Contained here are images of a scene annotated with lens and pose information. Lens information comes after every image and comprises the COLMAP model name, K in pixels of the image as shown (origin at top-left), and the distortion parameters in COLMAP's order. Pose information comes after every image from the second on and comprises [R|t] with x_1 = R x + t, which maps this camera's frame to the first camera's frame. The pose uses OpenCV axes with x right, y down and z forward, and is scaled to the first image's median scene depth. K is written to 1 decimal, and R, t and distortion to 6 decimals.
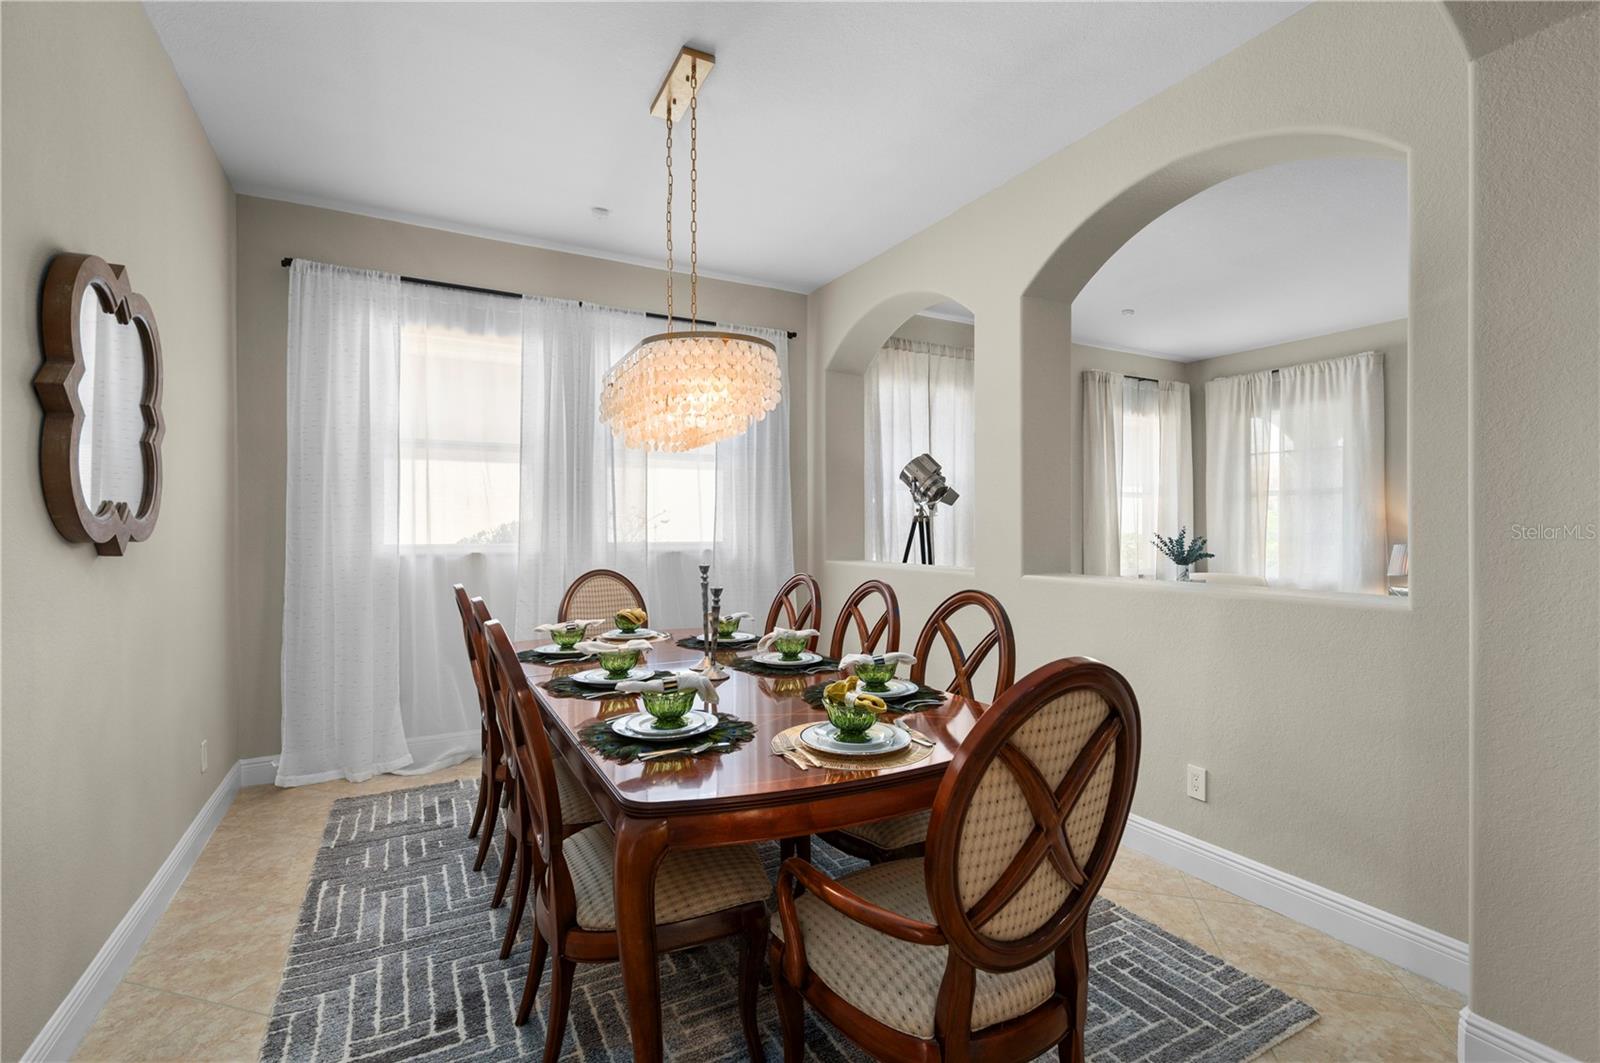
lens RADIAL K [[720.6, 0, 797.1], [0, 720.6, 529.0], [0, 0, 1]] dist [-0.007116, 0.002009]
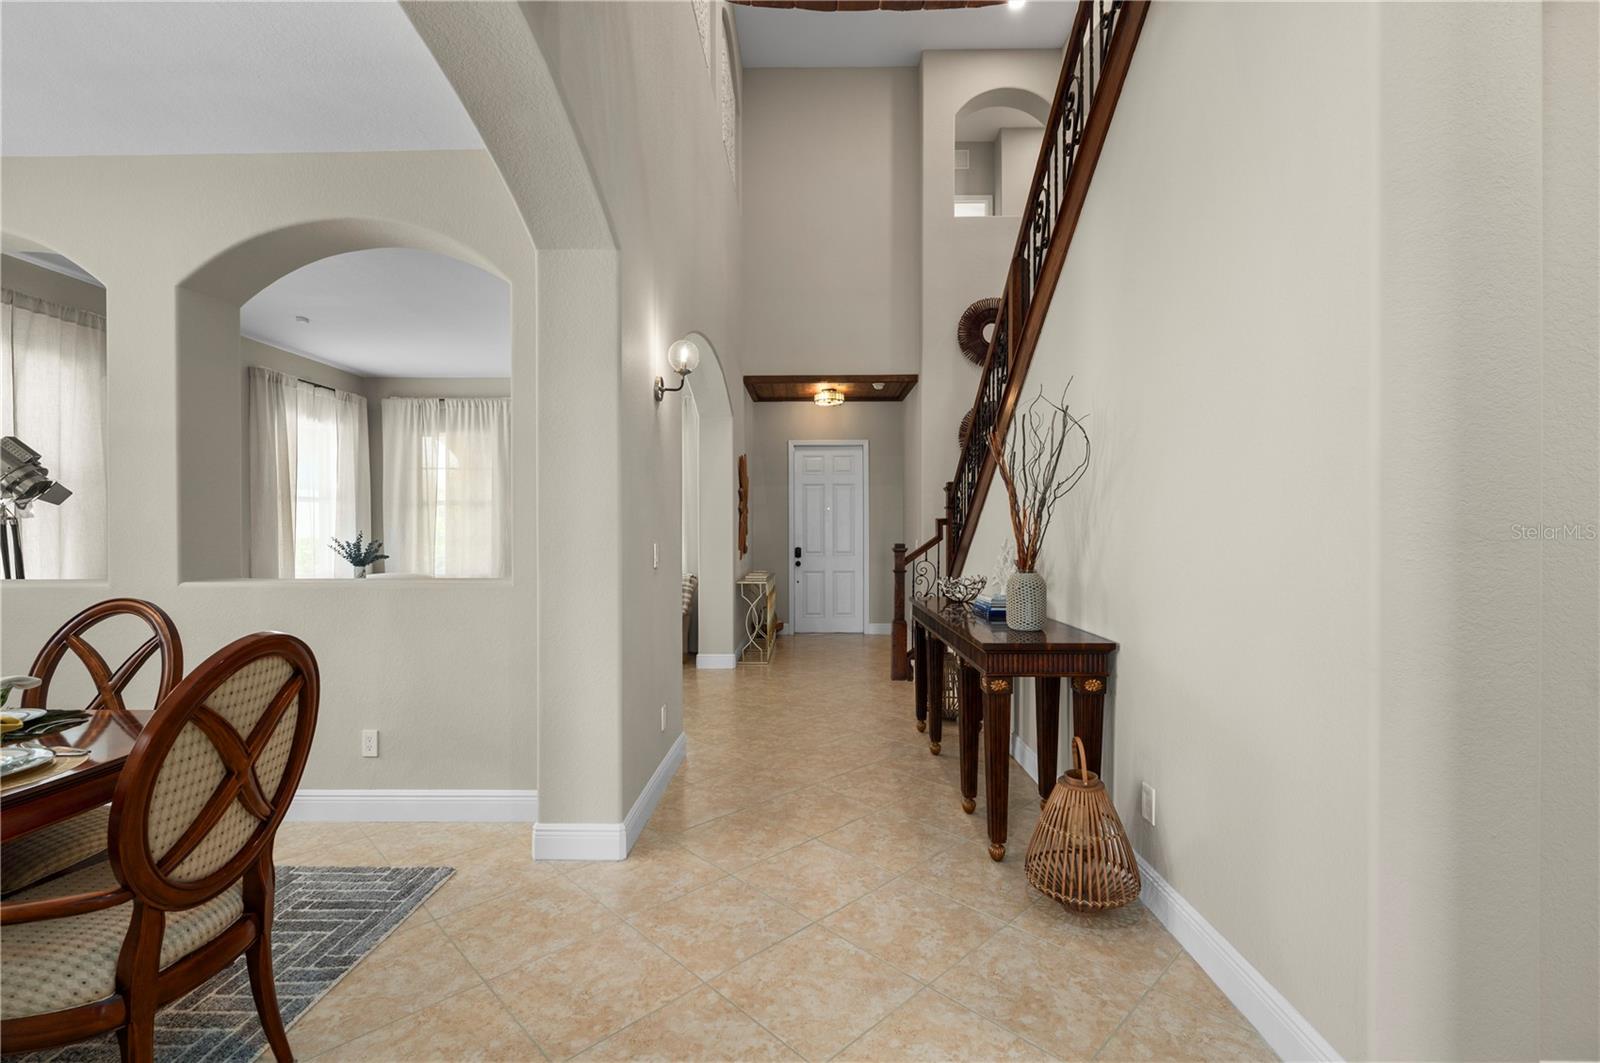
lens RADIAL K [[701.1, 0, 796.9], [0, 701.1, 533.7], [0, 0, 1]] dist [0.003182, 0.000812]
pose [[0.501730, -0.002944, 0.865019, -0.116731], [0.002838, 0.999994, 0.001757, 0.001417], [-0.865019, 0.001574, 0.501736, -0.239965]]
